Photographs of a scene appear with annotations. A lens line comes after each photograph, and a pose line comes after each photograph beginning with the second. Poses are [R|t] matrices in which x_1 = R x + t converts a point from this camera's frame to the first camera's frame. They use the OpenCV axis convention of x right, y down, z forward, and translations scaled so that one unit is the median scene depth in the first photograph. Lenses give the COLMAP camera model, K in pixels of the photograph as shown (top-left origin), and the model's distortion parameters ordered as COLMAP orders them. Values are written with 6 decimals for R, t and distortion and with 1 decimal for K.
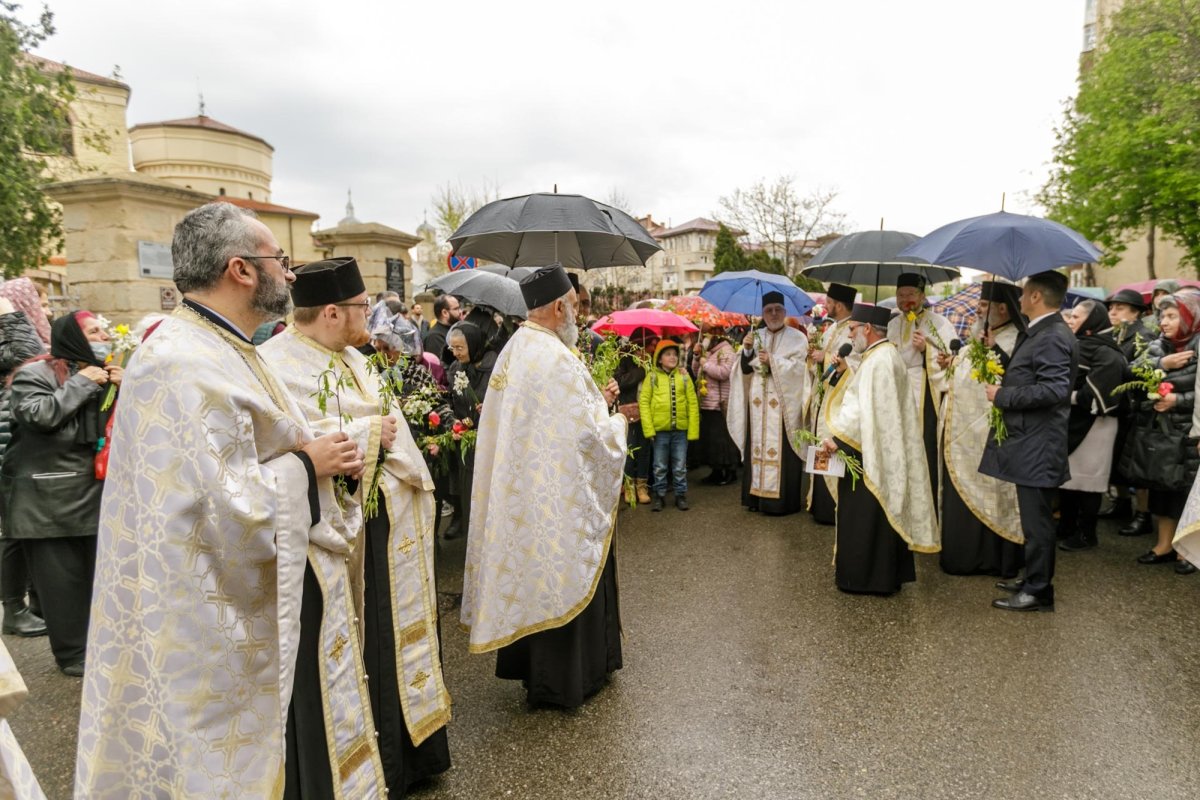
lens RADIAL K [[751.4, 0, 595.9], [0, 751.4, 407.7], [0, 0, 1]] dist [0.012789, 0.006330]
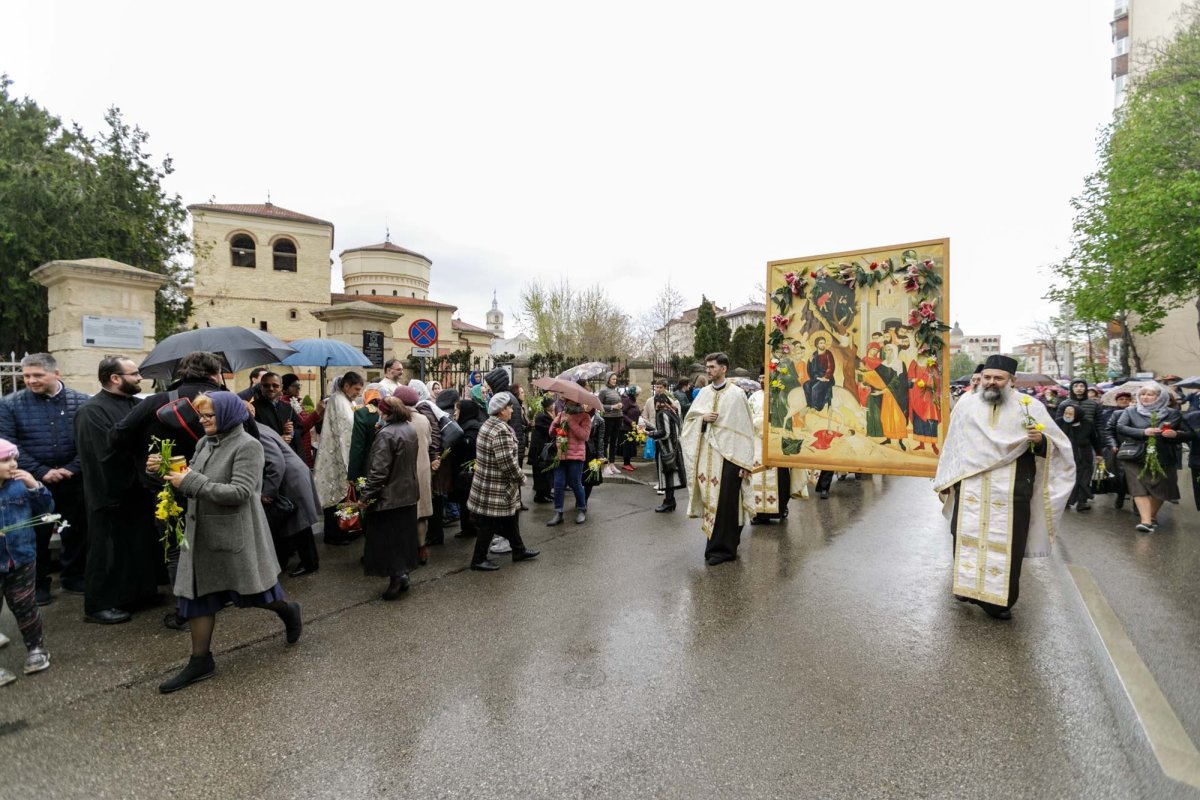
lens RADIAL K [[522.4, 0, 602.8], [0, 522.4, 397.8], [0, 0, 1]] dist [0.009446, -0.000283]
pose [[0.971732, 0.013589, -0.235694, 0.163774], [-0.033826, 0.996056, -0.082031, -0.026208], [0.233650, 0.087685, 0.968359, 0.194152]]
